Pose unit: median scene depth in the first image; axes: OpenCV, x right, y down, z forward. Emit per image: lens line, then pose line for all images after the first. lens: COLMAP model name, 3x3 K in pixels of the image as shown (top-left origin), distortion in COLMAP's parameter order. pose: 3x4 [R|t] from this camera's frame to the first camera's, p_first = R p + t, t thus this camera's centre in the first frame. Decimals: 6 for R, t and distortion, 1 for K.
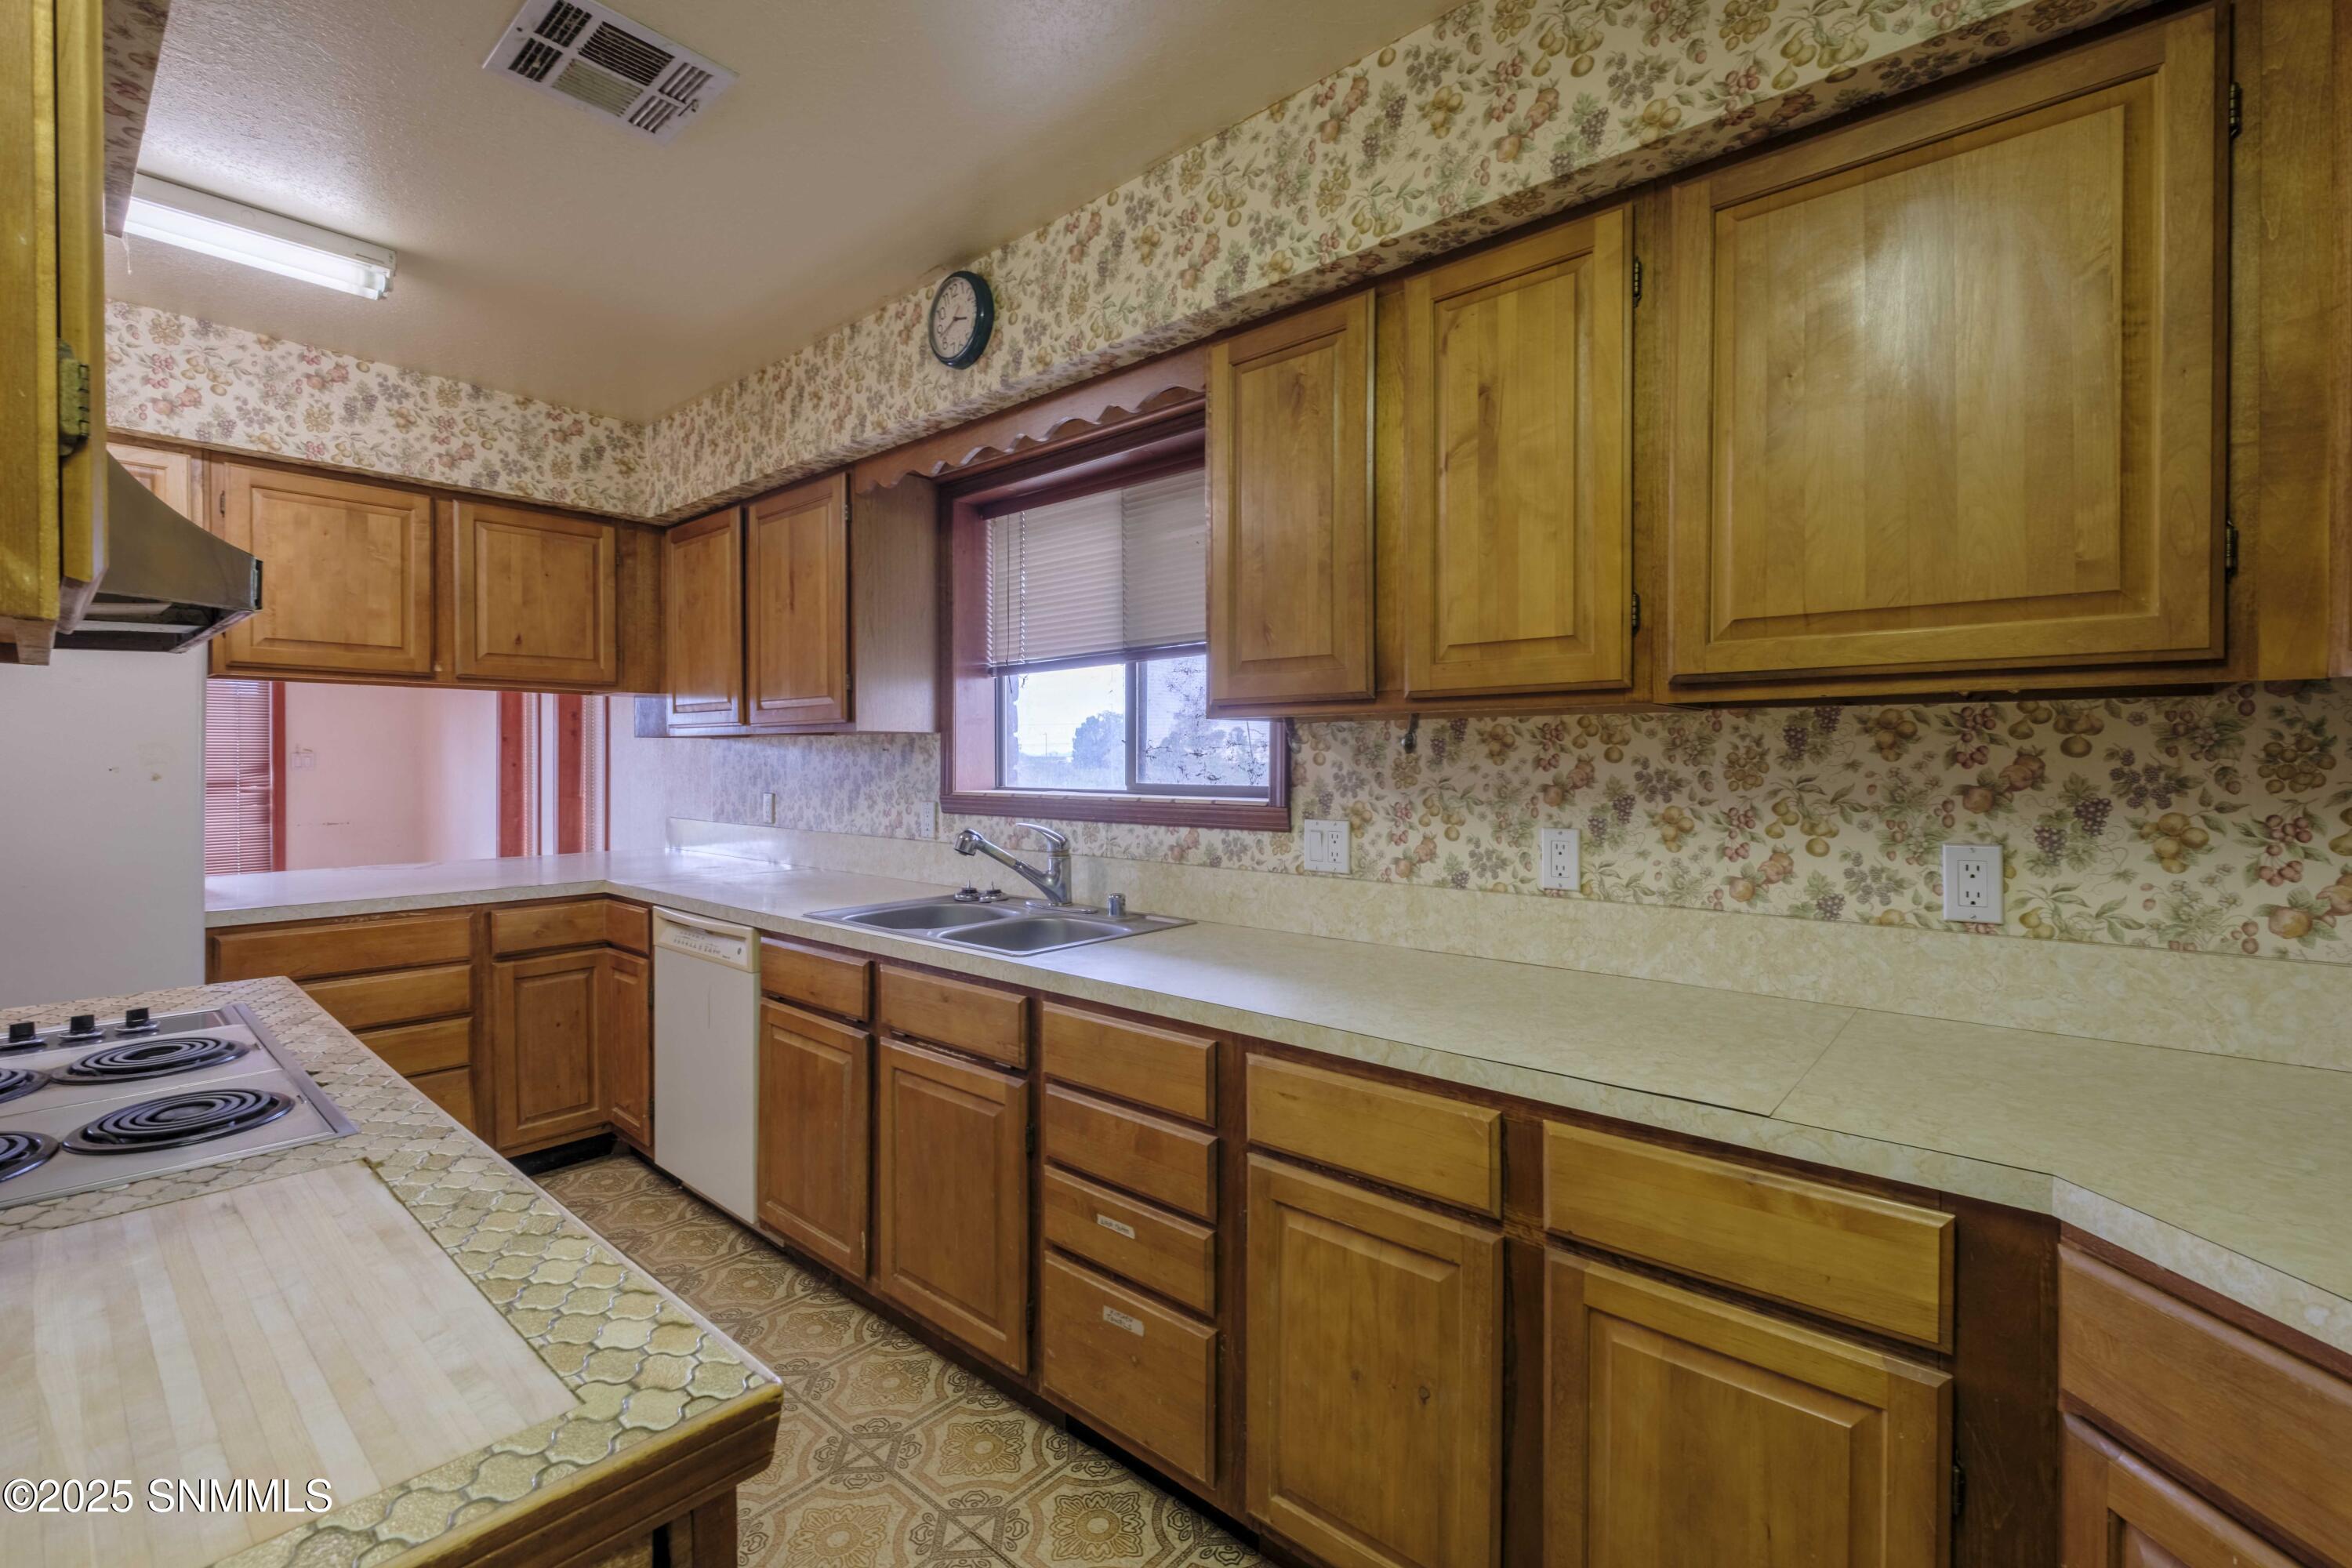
lens RADIAL K [[1016.2, 0, 1129.7], [0, 1016.2, 769.5], [0, 0, 1]] dist [-0.002611, -0.001750]
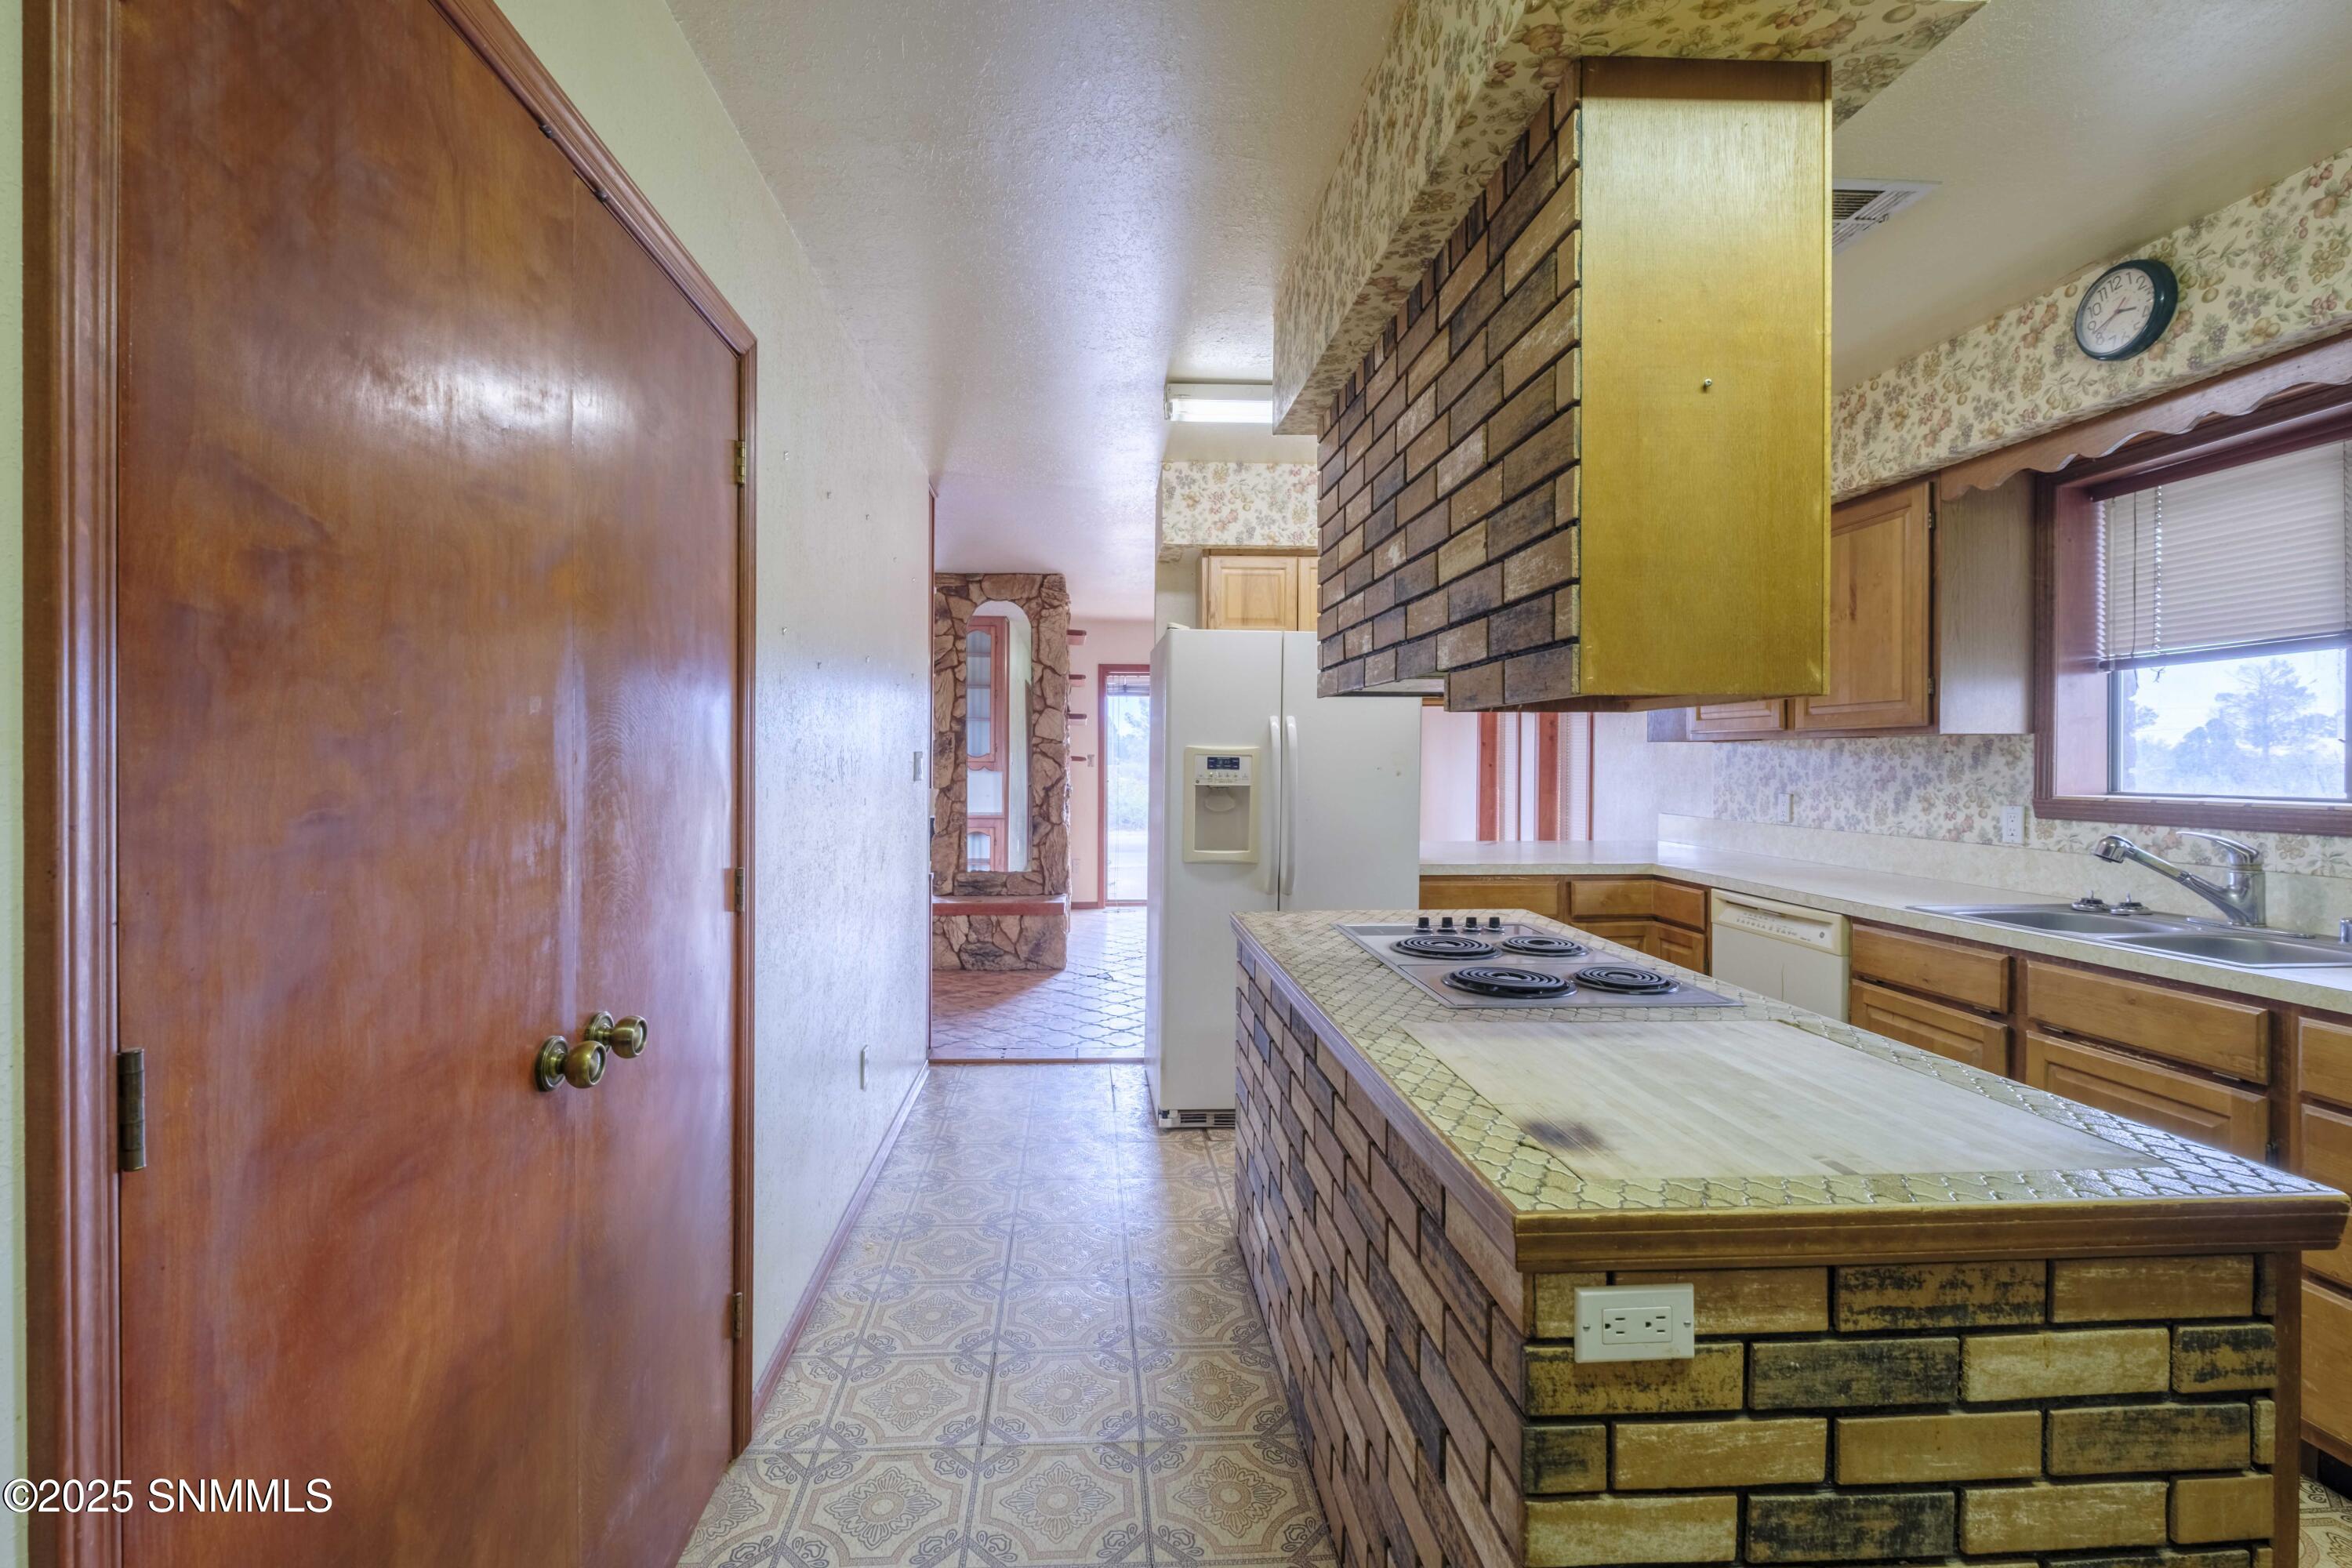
lens RADIAL K [[1016.2, 0, 1143.3], [0, 1016.2, 768.5], [0, 0, 1]] dist [-0.002611, -0.001750]
pose [[0.716899, 0.005860, -0.697152, -0.153542], [-0.006576, 0.999977, 0.001642, 0.000505], [0.697146, 0.003408, 0.716921, -0.328827]]
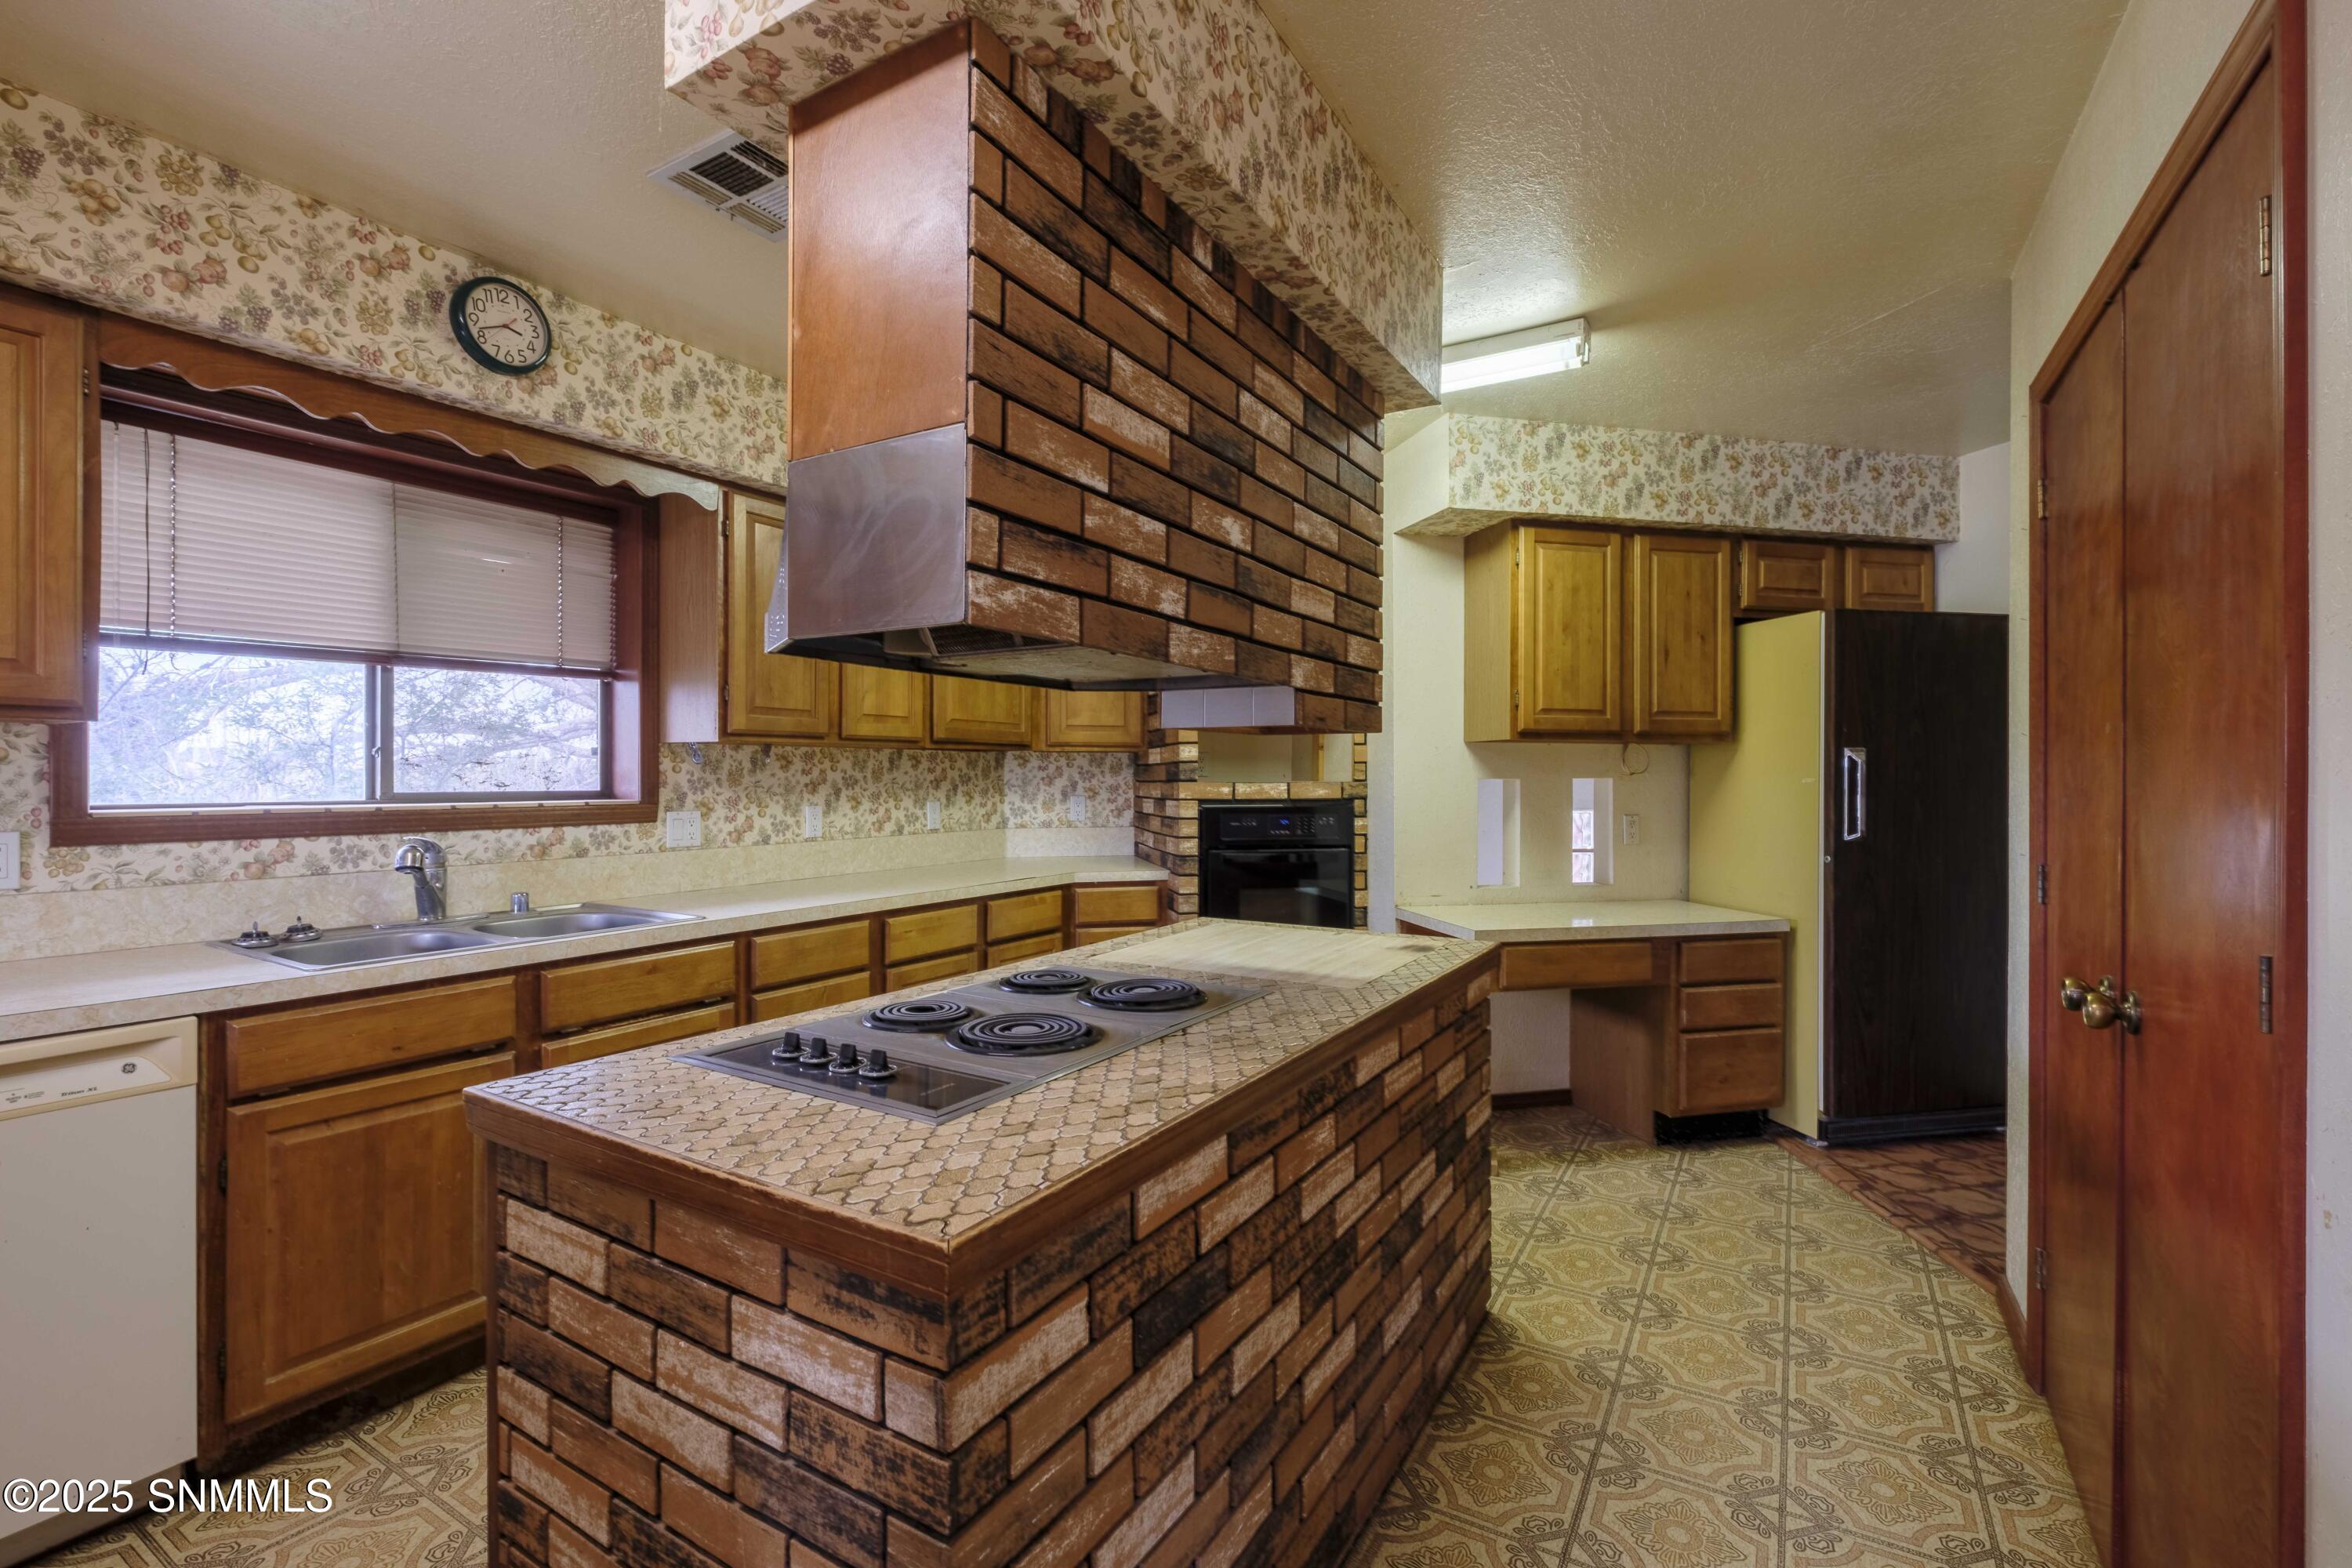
lens RADIAL K [[1016.2, 0, 1166.7], [0, 1016.2, 770.6], [0, 0, 1]] dist [-0.002611, -0.001750]
pose [[-0.178201, 0.003784, 0.983987, -1.192465], [0.007979, 0.999965, -0.002401, 0.000917], [-0.983962, 0.007423, -0.178225, 0.510143]]
